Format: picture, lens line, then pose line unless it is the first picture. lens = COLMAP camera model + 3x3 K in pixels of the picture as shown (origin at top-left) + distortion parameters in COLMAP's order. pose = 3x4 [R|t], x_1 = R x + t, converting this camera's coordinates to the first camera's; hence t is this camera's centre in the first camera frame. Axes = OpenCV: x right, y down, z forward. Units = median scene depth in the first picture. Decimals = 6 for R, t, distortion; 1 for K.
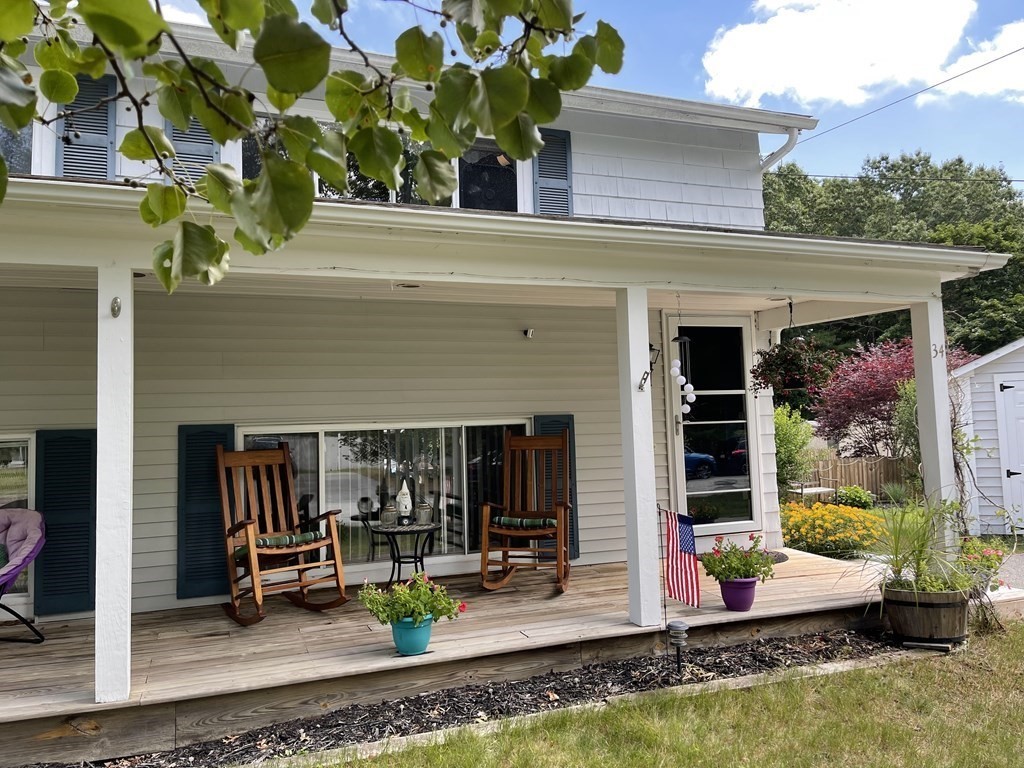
lens RADIAL K [[772.8, 0, 512.0], [0, 772.8, 384.0], [0, 0, 1]] dist [0.056511, -0.100700]
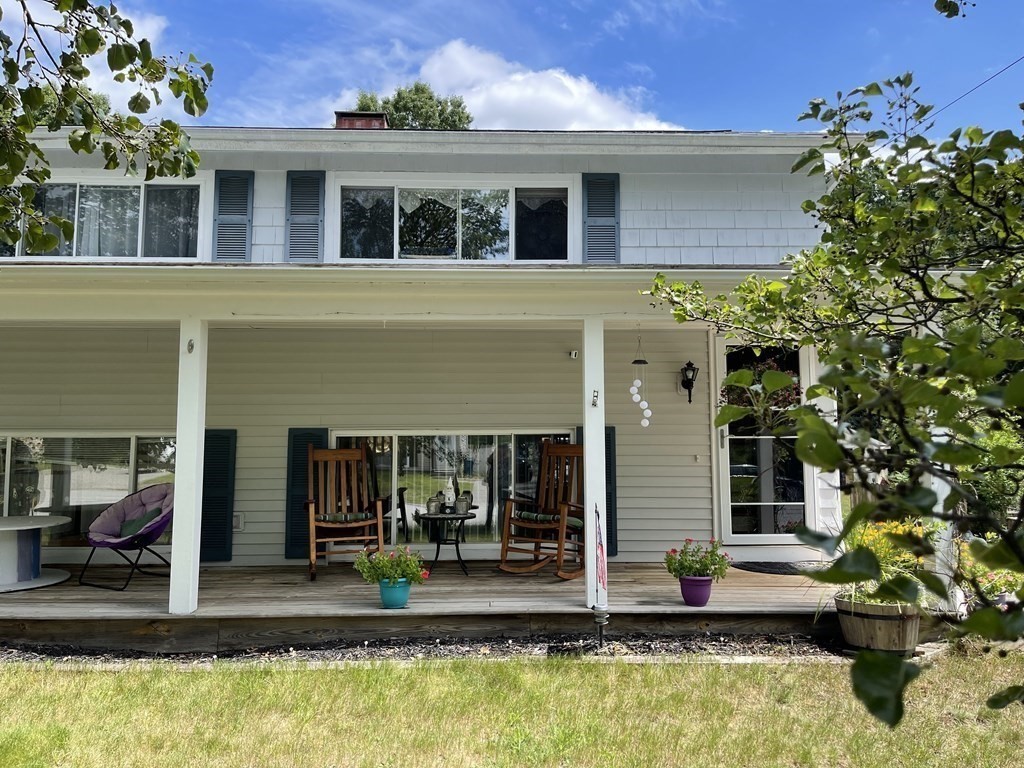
lens RADIAL K [[756.4, 0, 497.0], [0, 756.4, 381.8], [0, 0, 1]] dist [0.006413, -0.002143]
pose [[0.942716, 0.000832, -0.333595, 0.383097], [-0.006263, 0.999865, -0.015204, -0.010113], [0.333537, 0.016422, 0.942594, -0.117353]]
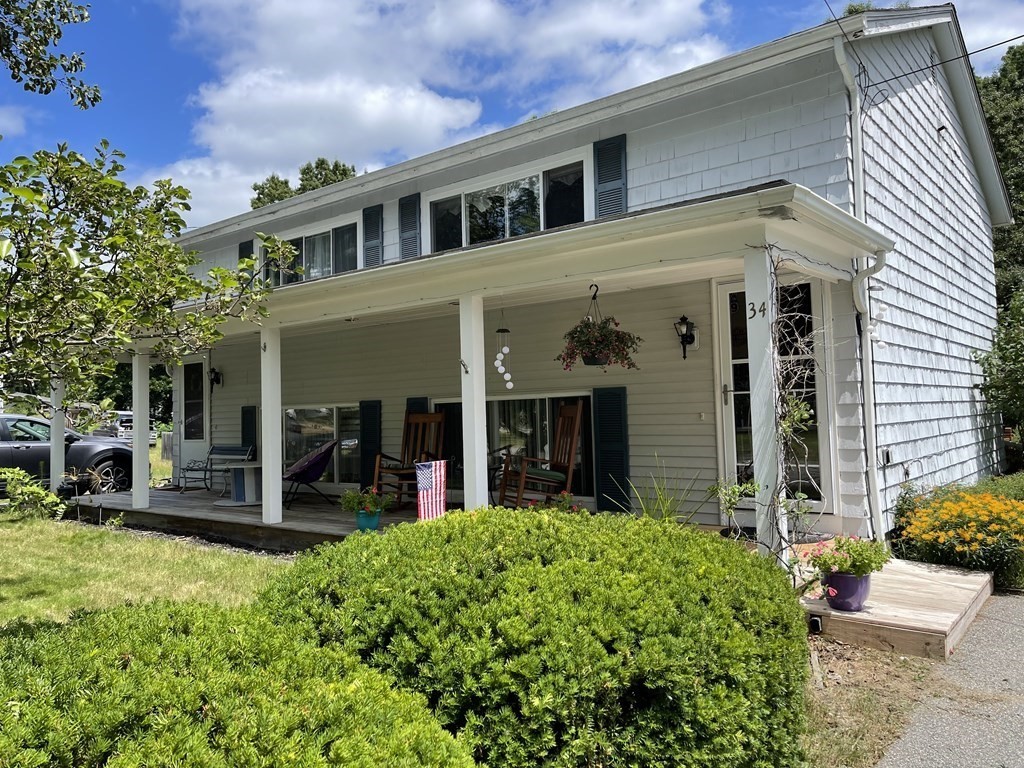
lens RADIAL K [[772.8, 0, 512.0], [0, 772.8, 384.0], [0, 0, 1]] dist [0.056511, -0.100700]
pose [[0.496908, -0.011852, -0.867722, 1.351136], [0.070266, 0.997173, 0.026618, -0.009613], [0.864954, -0.074198, 0.496336, 0.388171]]
